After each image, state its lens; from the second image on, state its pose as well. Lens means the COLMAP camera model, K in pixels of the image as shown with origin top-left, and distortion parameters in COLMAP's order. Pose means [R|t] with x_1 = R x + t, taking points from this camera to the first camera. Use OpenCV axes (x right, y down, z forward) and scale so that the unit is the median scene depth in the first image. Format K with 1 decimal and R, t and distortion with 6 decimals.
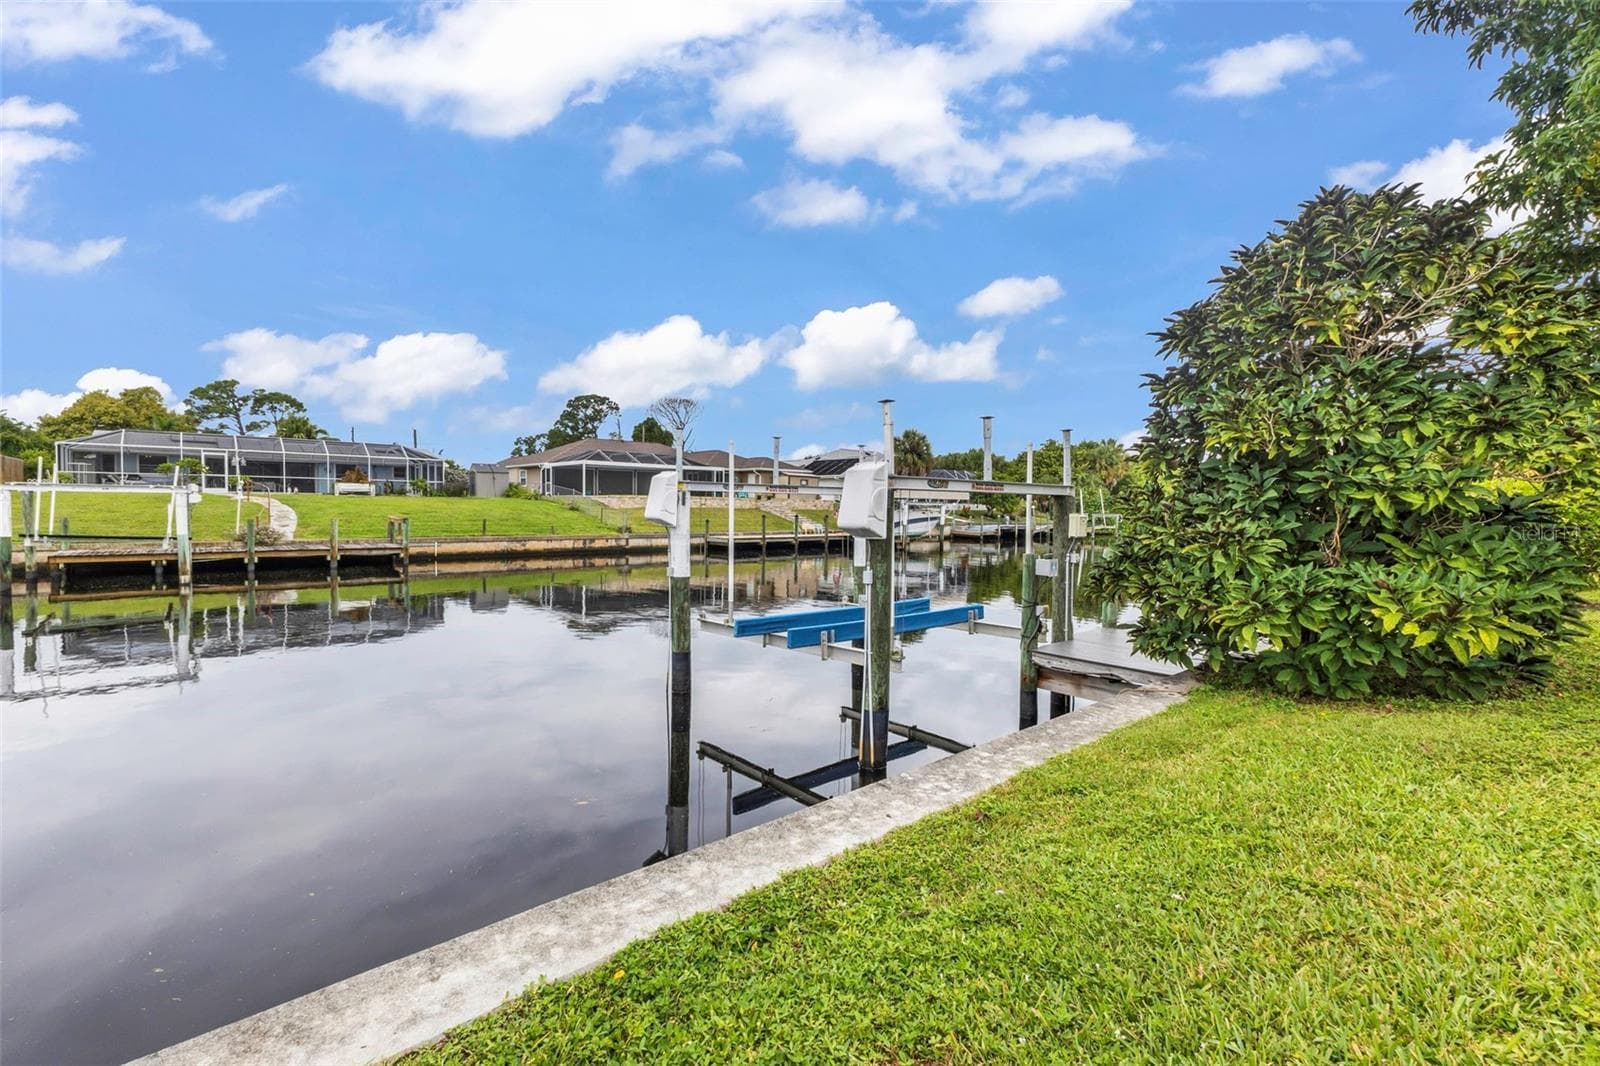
lens RADIAL K [[695.1, 0, 805.9], [0, 695.1, 524.6], [0, 0, 1]] dist [0.001384, 0.000196]
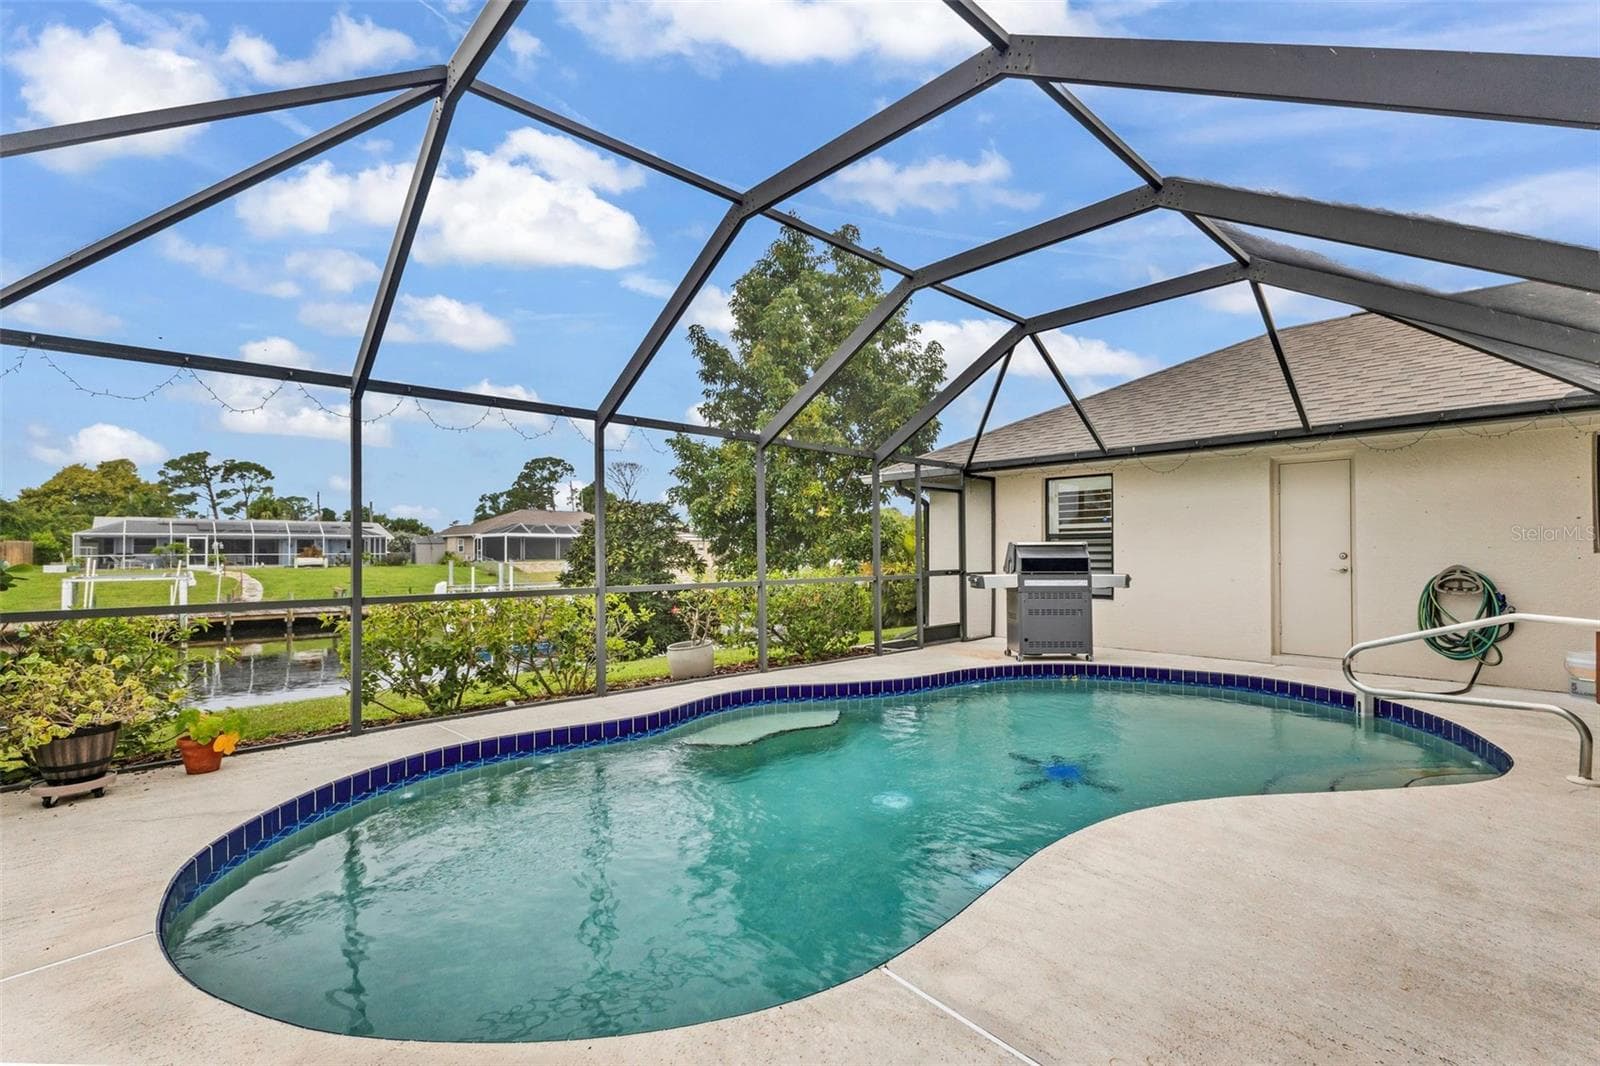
lens RADIAL K [[721.5, 0, 828.3], [0, 721.5, 535.0], [0, 0, 1]] dist [0.001314, 0.000322]
pose [[0.999370, -0.014829, 0.032232, 0.223938], [0.016292, 0.998827, -0.045603, -0.024436], [-0.031518, 0.046100, 0.998440, -0.305687]]
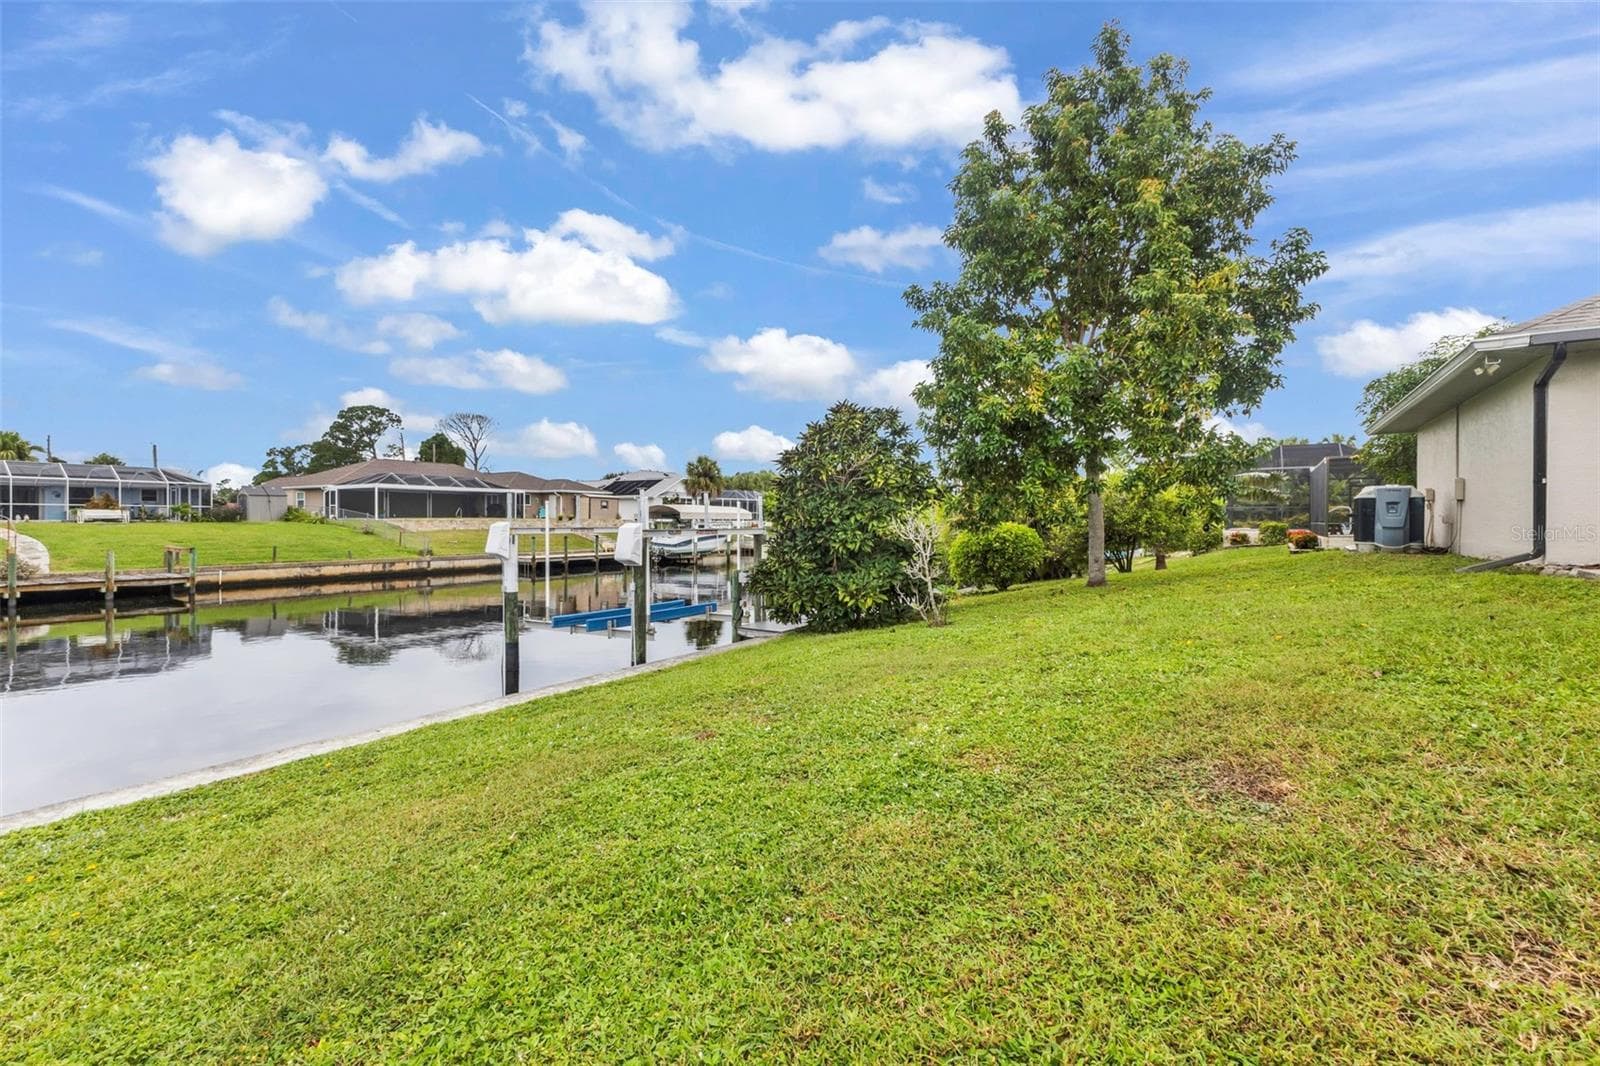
lens RADIAL K [[695.1, 0, 805.9], [0, 695.1, 524.6], [0, 0, 1]] dist [0.001384, 0.000196]
pose [[0.962386, -0.012820, 0.271382, 0.006320], [0.017288, 0.999751, -0.014079, -0.009082], [-0.271134, 0.018241, 0.962369, -0.147602]]
